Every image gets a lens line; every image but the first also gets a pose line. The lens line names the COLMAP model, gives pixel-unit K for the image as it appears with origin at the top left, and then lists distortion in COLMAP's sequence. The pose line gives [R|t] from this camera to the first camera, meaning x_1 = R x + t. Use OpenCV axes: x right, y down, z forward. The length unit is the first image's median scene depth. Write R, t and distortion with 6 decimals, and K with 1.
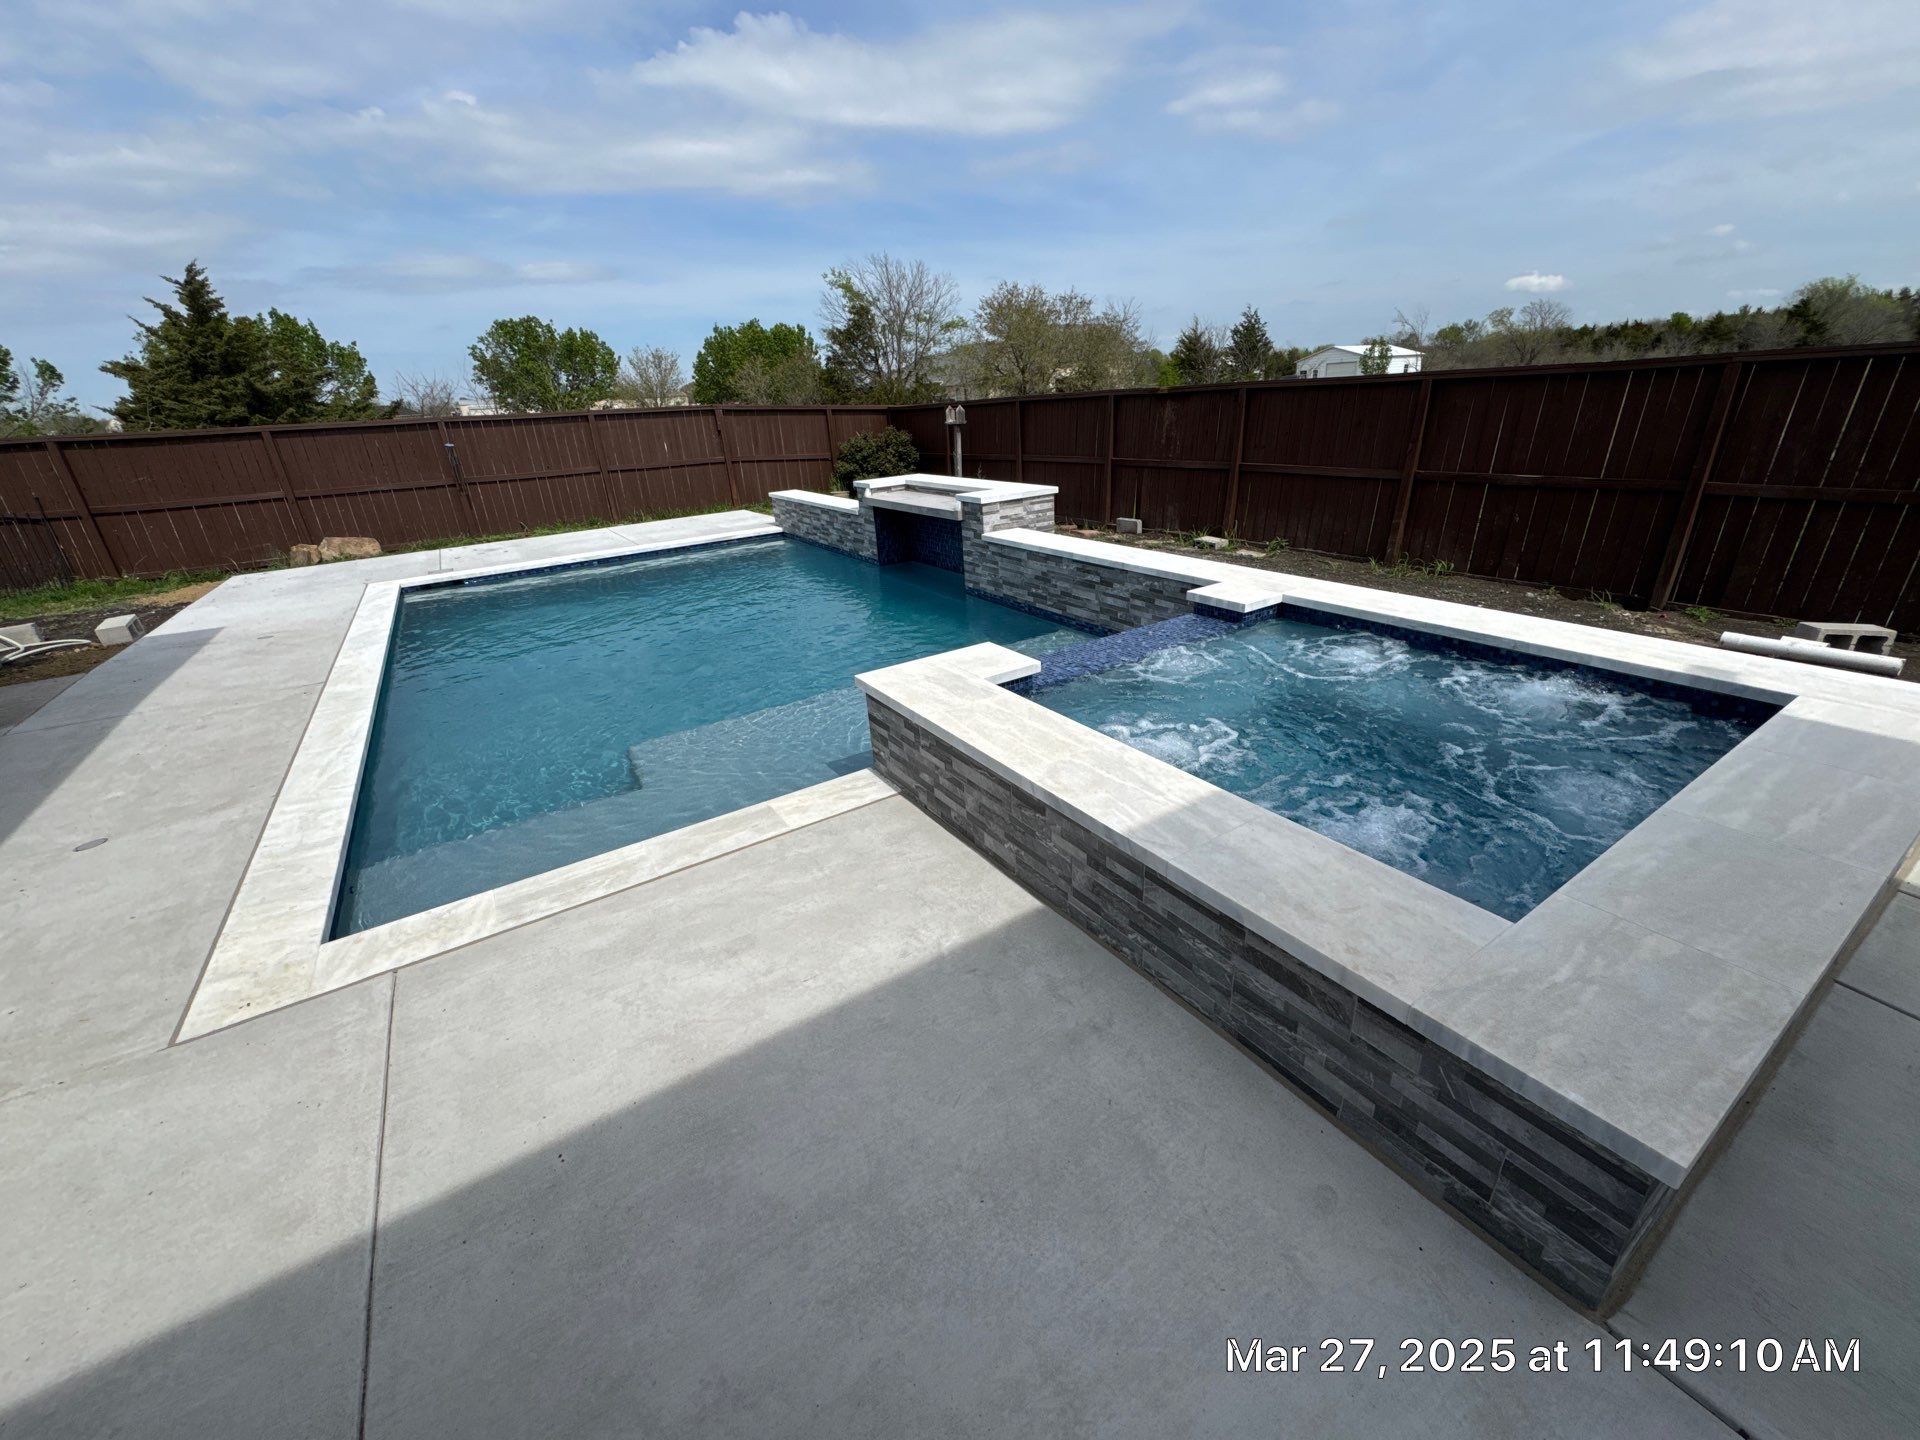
lens RADIAL K [[768.6, 0, 968.5], [0, 768.6, 733.0], [0, 0, 1]] dist [-0.004295, 0.002826]
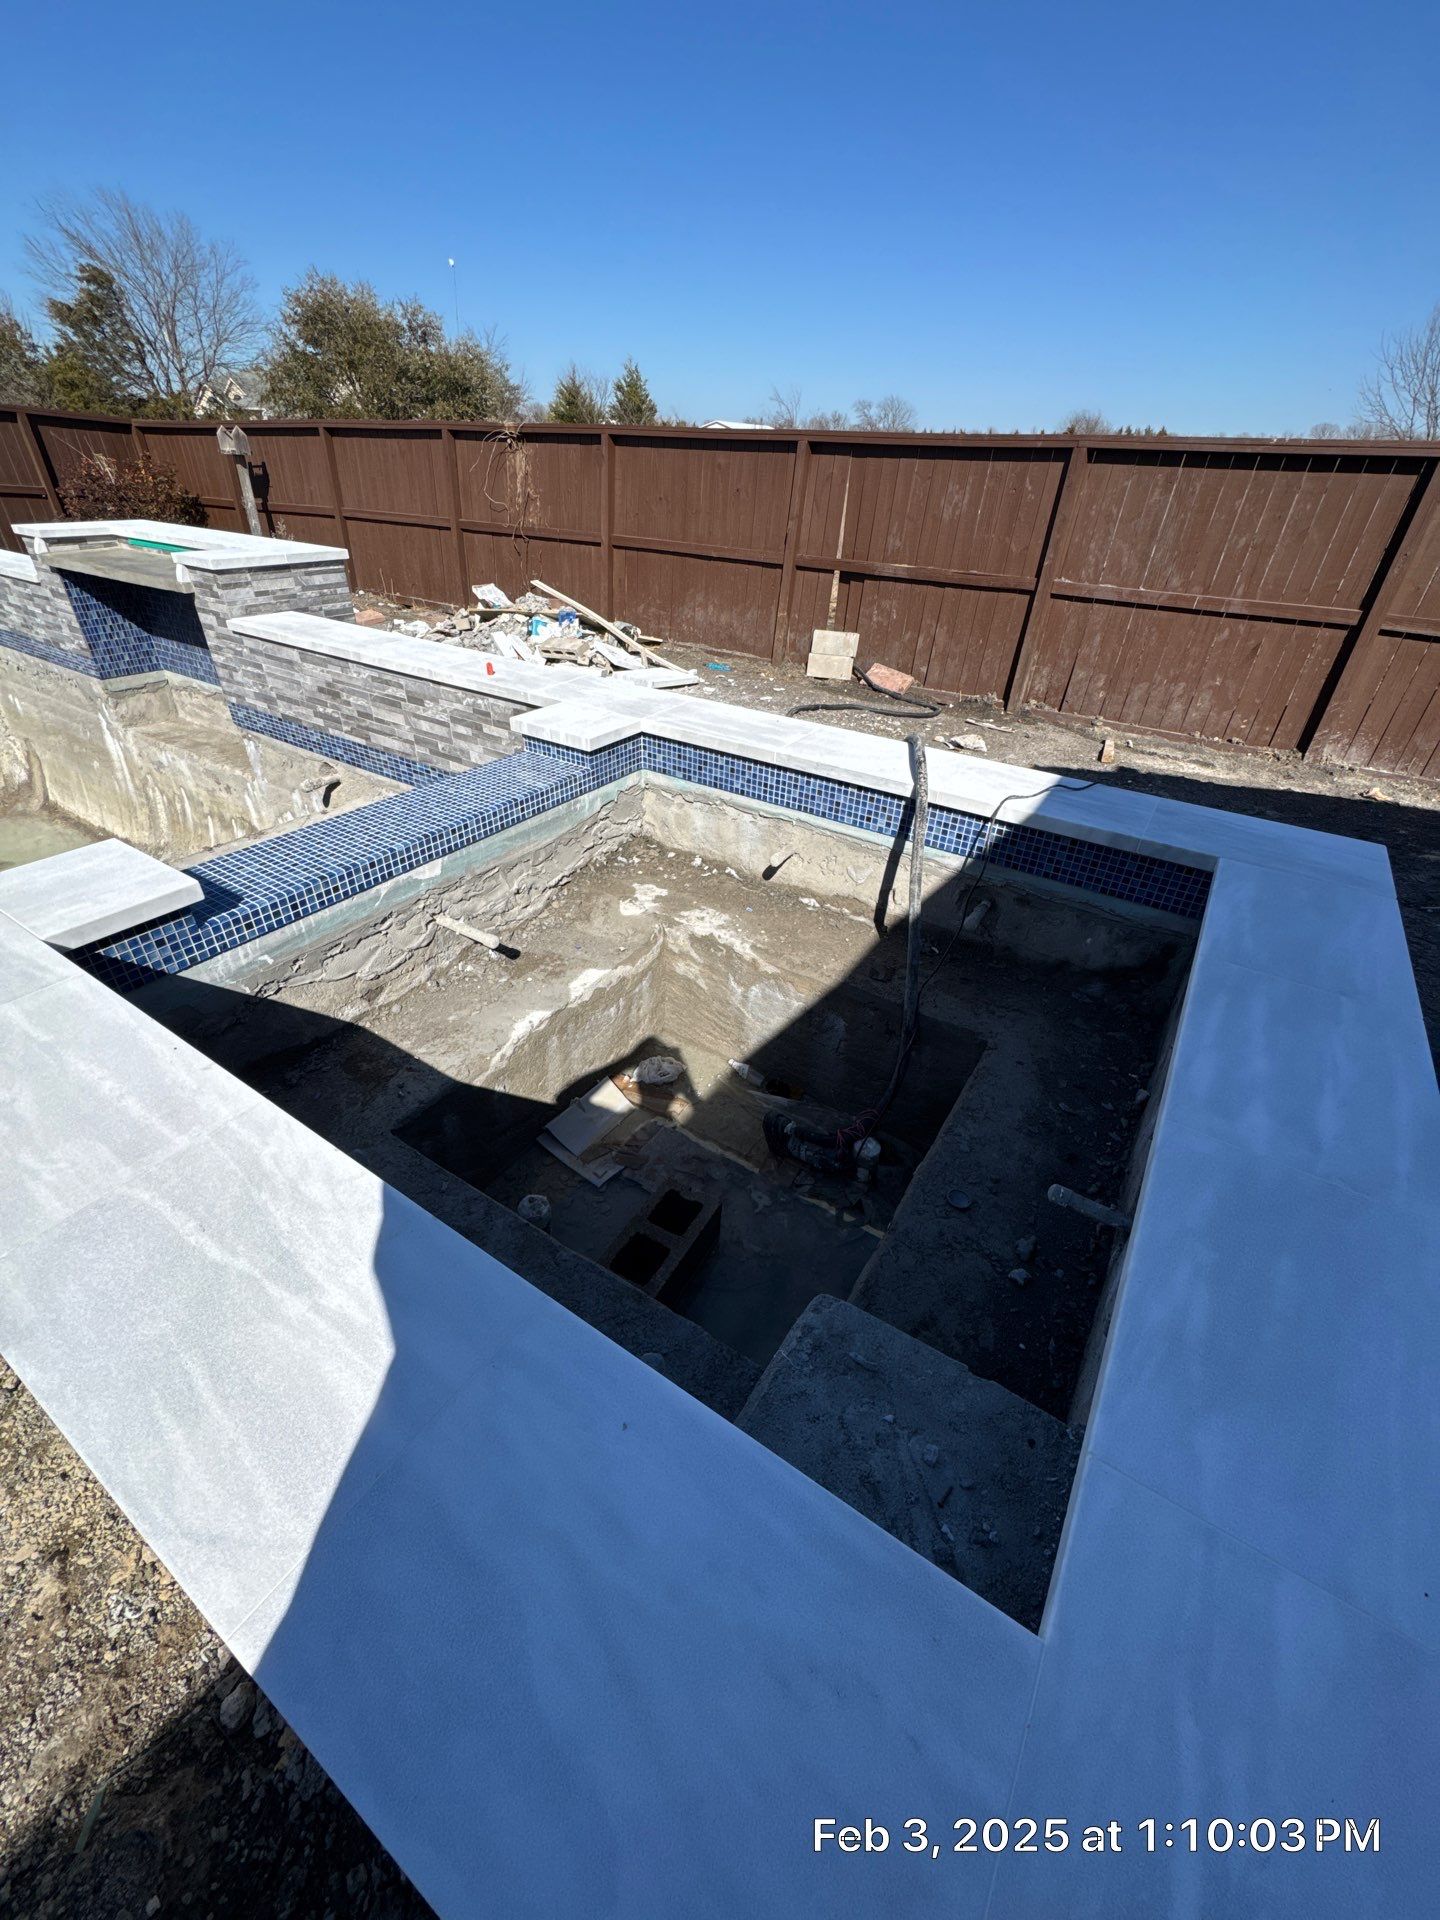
lens RADIAL K [[768.6, 0, 726.1], [0, 768.6, 977.1], [0, 0, 1]] dist [-0.004295, 0.002826]
pose [[0.912359, -0.154002, 0.379322, 0.111536], [0.083472, 0.977063, 0.195911, -0.052092], [-0.400792, -0.147078, 0.904287, 0.184765]]
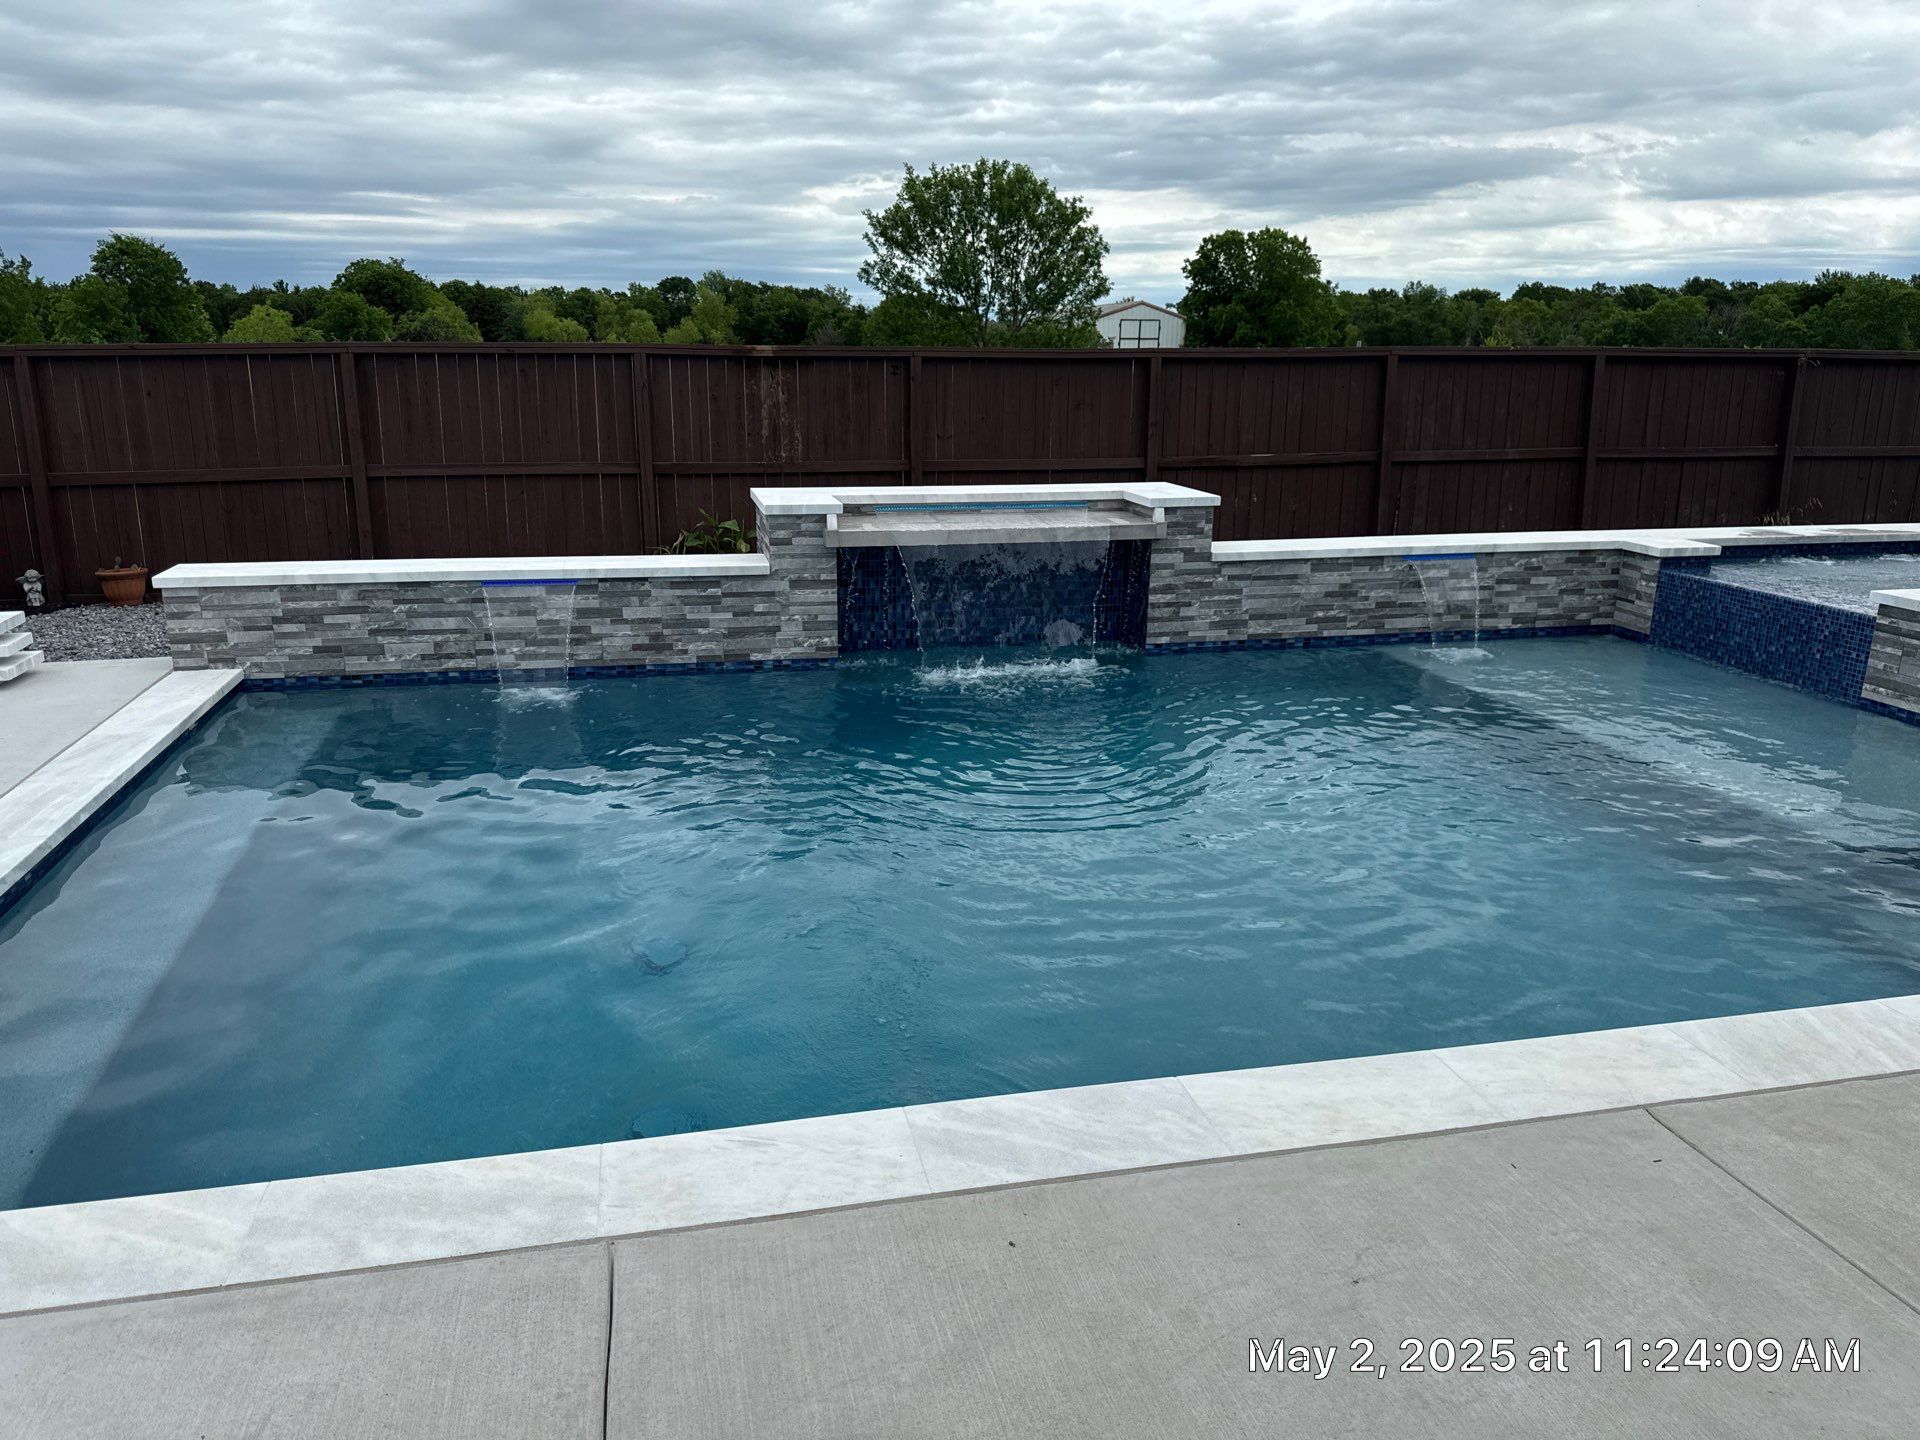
lens RADIAL K [[1353.8, 0, 951.3], [0, 1353.8, 721.7], [0, 0, 1]] dist [0.077955, -0.086176]
pose [[0.333844, -0.193367, 0.922582, -1.130315], [0.354783, 0.932540, 0.067073, -0.280472], [-0.873314, 0.304925, 0.379926, 0.802119]]
